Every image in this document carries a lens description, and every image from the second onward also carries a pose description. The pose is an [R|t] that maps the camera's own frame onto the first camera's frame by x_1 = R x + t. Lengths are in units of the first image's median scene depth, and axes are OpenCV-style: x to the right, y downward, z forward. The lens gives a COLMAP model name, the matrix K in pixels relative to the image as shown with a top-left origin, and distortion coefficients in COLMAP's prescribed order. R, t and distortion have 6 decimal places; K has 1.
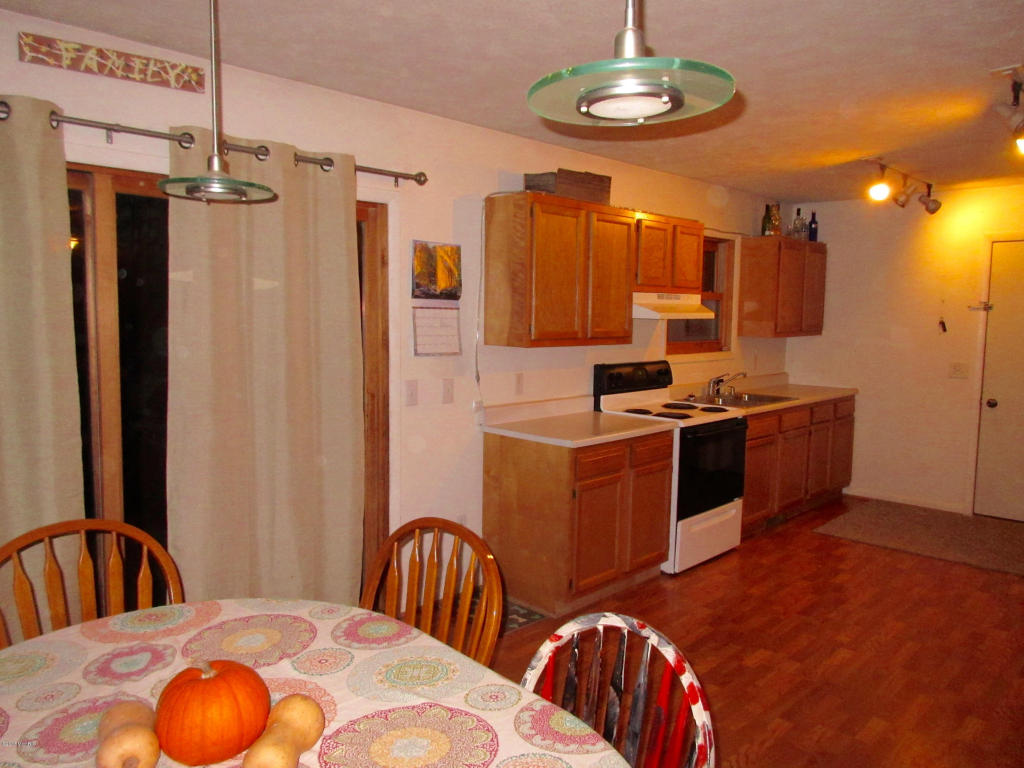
lens RADIAL K [[753.4, 0, 508.6], [0, 753.4, 381.3], [0, 0, 1]] dist [-0.006675, -0.006009]
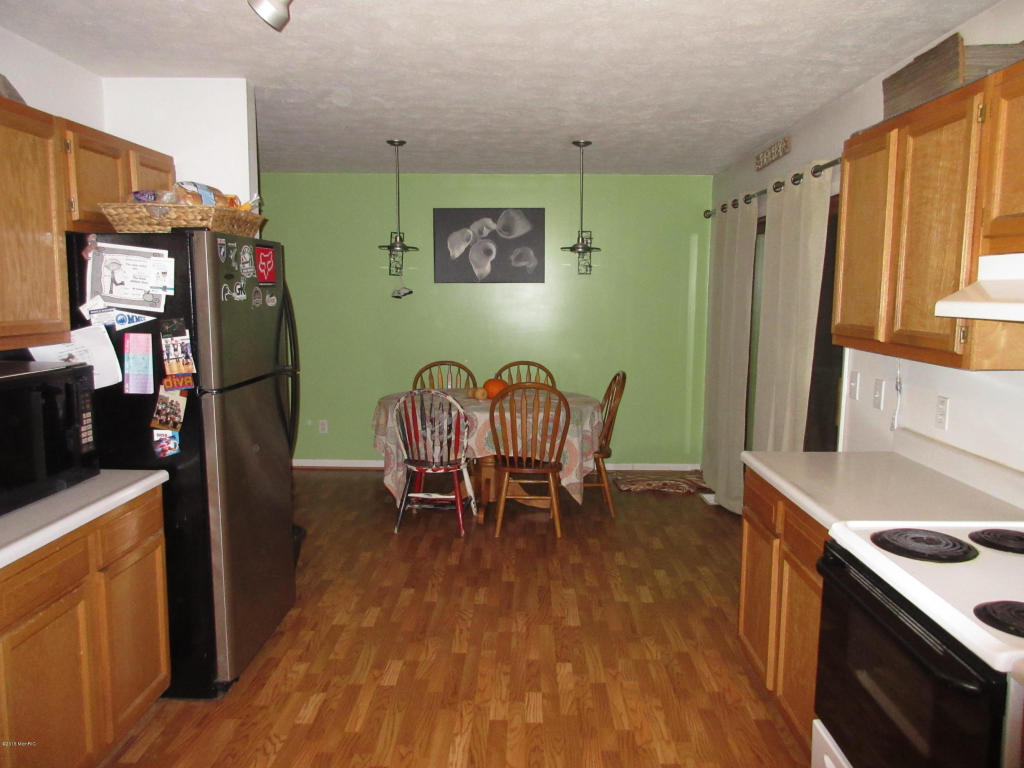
lens RADIAL K [[753.4, 0, 510.9], [0, 753.4, 383.6], [0, 0, 1]] dist [-0.006675, -0.006009]
pose [[-0.726506, 0.065547, -0.684027, 0.927463], [-0.082854, 0.979822, 0.181891, -0.138373], [0.682147, 0.188819, -0.706415, 1.554489]]
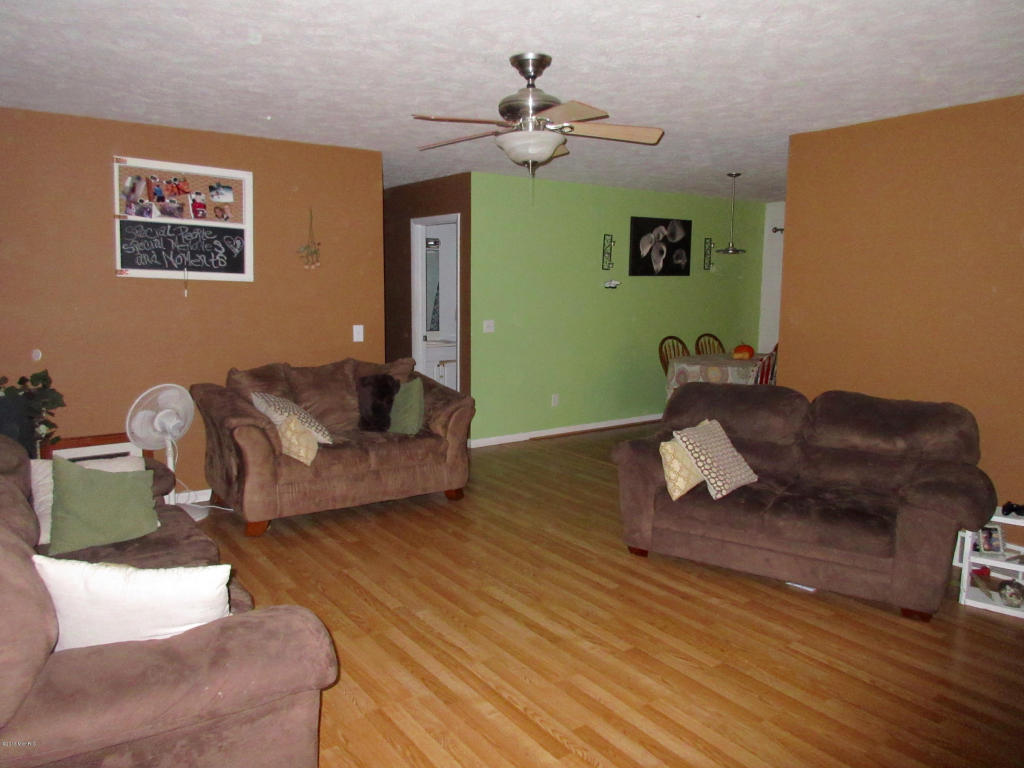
lens RADIAL K [[753.4, 0, 511.4], [0, 753.4, 384.3], [0, 0, 1]] dist [-0.006675, -0.006009]
pose [[-0.171854, 0.118798, -0.977933, 2.190692], [-0.098746, 0.985625, 0.137085, 0.023512], [0.980161, 0.120126, -0.157653, 0.070555]]
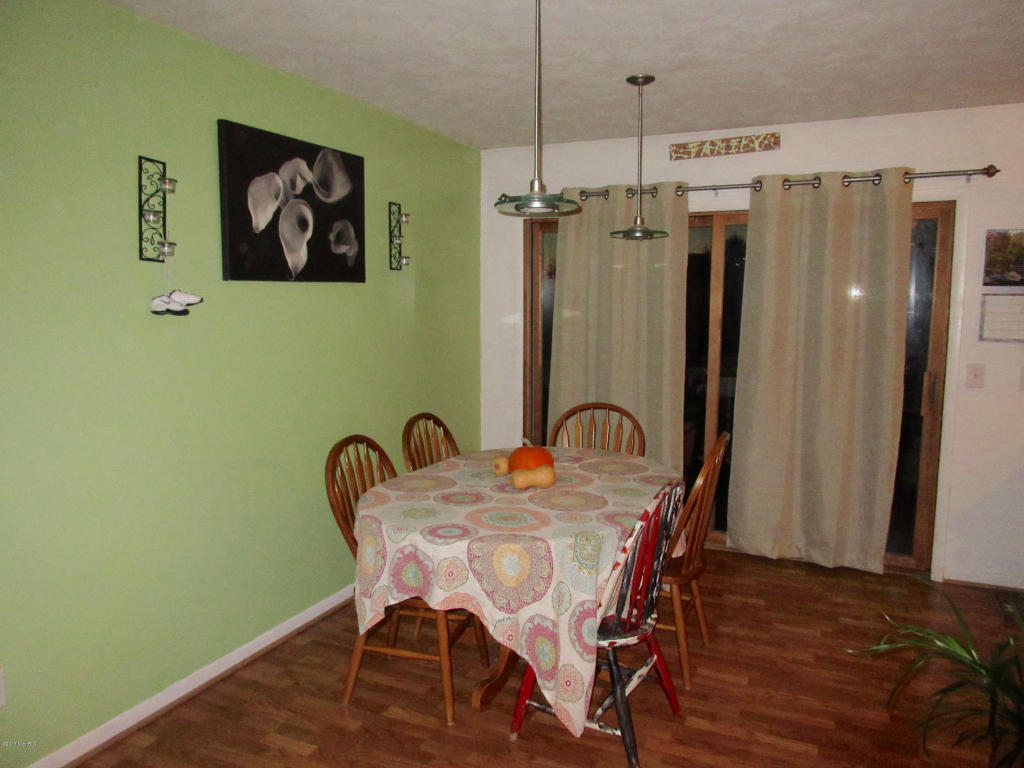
lens RADIAL K [[753.4, 0, 519.1], [0, 753.4, 383.3], [0, 0, 1]] dist [-0.006675, -0.006009]
pose [[0.355069, 0.091087, -0.930392, 0.707442], [-0.080996, 0.994497, 0.066452, 0.008779], [0.931325, 0.051763, 0.360493, 0.029394]]
